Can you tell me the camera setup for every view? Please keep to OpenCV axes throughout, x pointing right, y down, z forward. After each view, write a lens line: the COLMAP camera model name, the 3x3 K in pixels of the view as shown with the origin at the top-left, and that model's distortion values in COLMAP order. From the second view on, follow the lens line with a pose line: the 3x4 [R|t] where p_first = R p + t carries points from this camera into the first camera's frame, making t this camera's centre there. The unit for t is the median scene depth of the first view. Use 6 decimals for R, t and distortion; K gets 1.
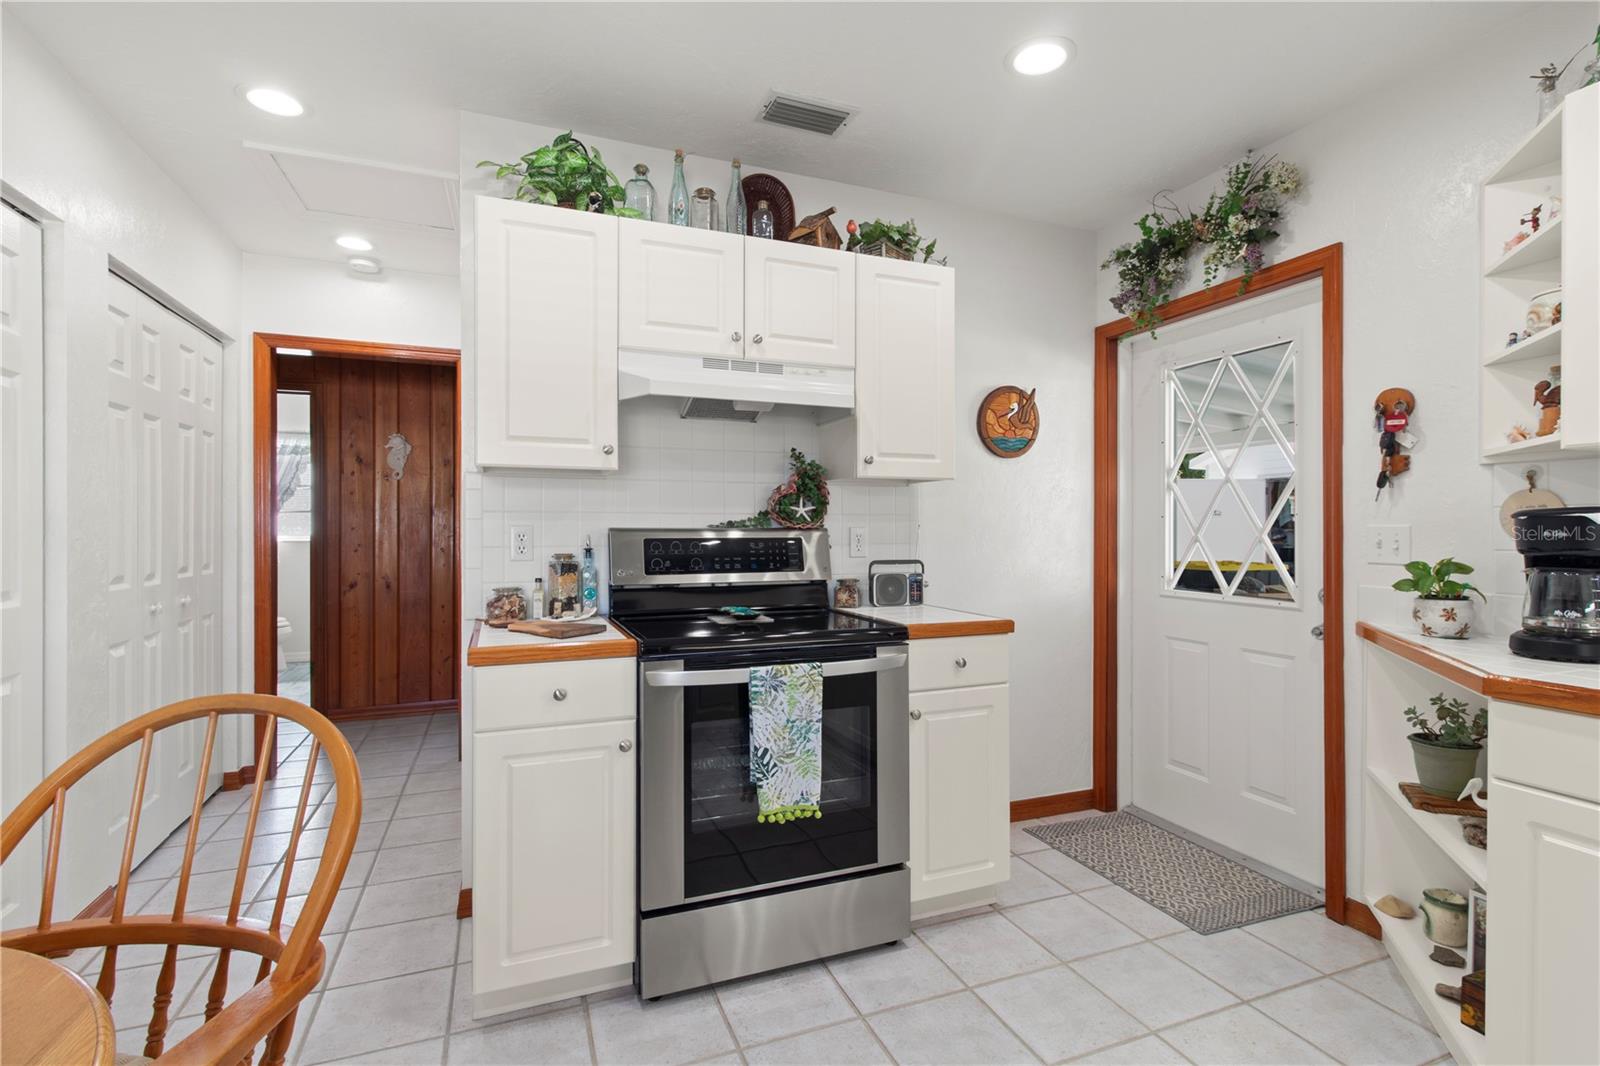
lens RADIAL K [[759.2, 0, 800.0], [0, 759.2, 533.0], [0, 0, 1]] dist [-0.000247, 0.000278]
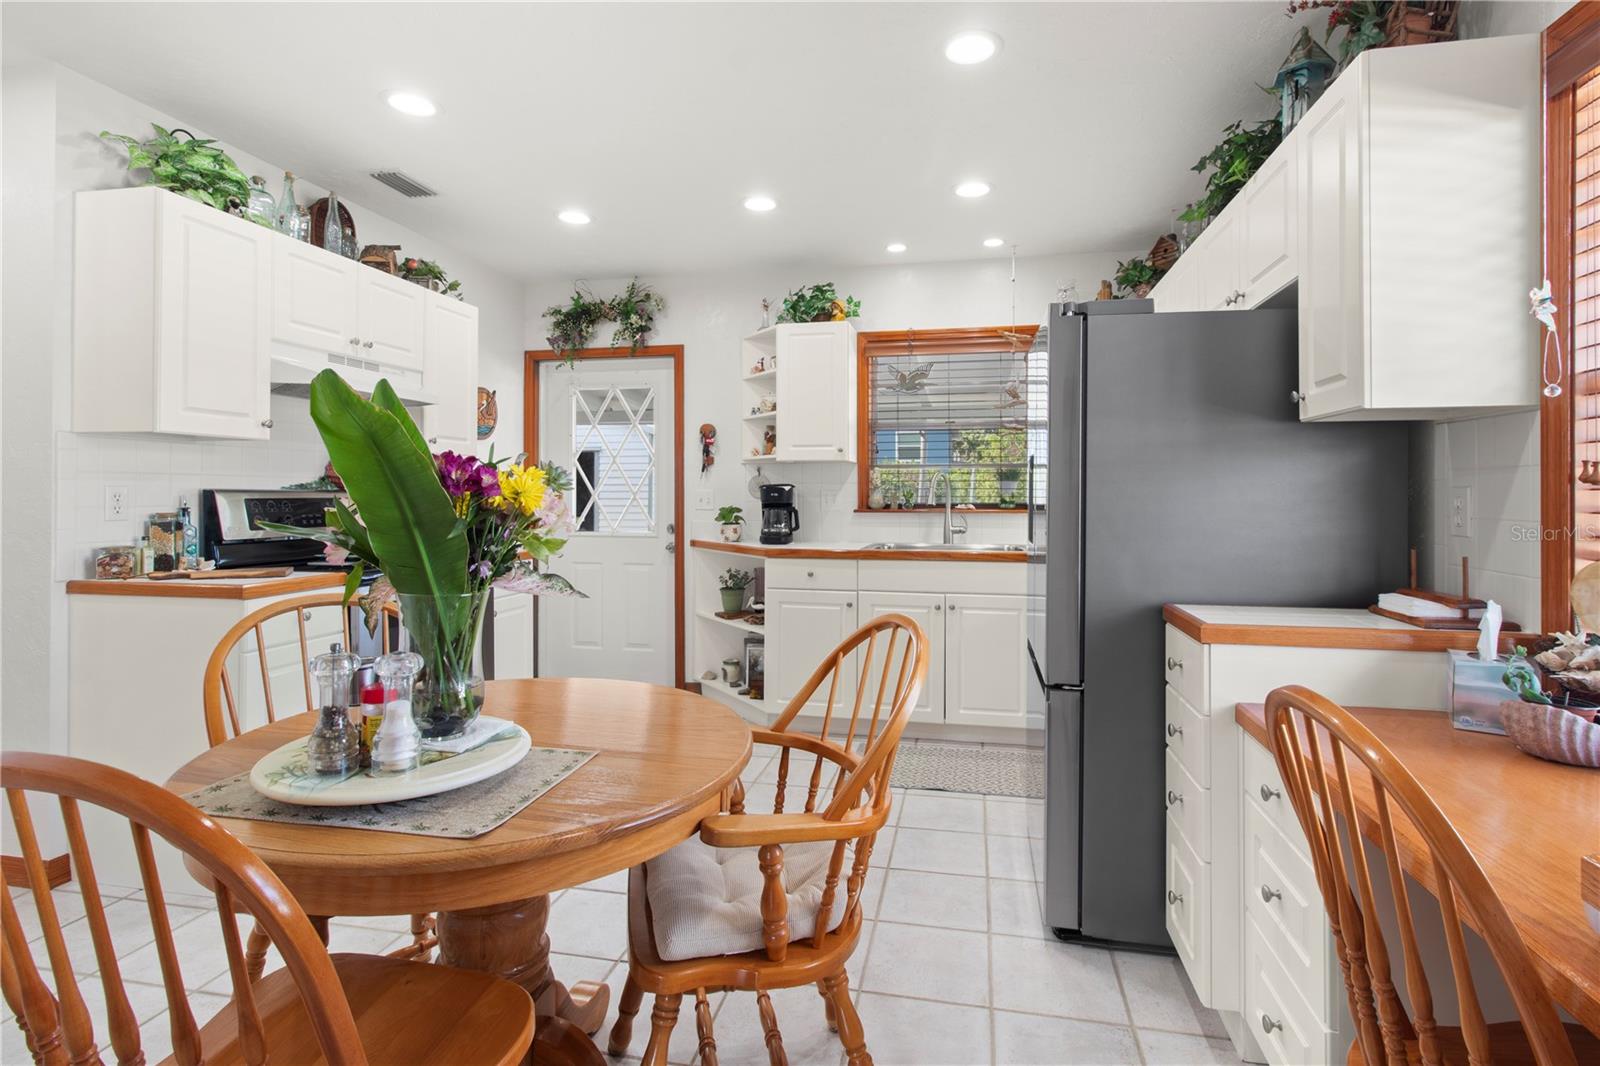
lens RADIAL K [[782.2, 0, 830.8], [0, 782.2, 461.4], [0, 0, 1]] dist [0.002073, 0.000028]
pose [[0.538693, 0.036672, 0.841704, -0.711532], [0.001684, 0.999003, -0.044603, 0.005463], [-0.842501, 0.025445, 0.538094, -0.363262]]
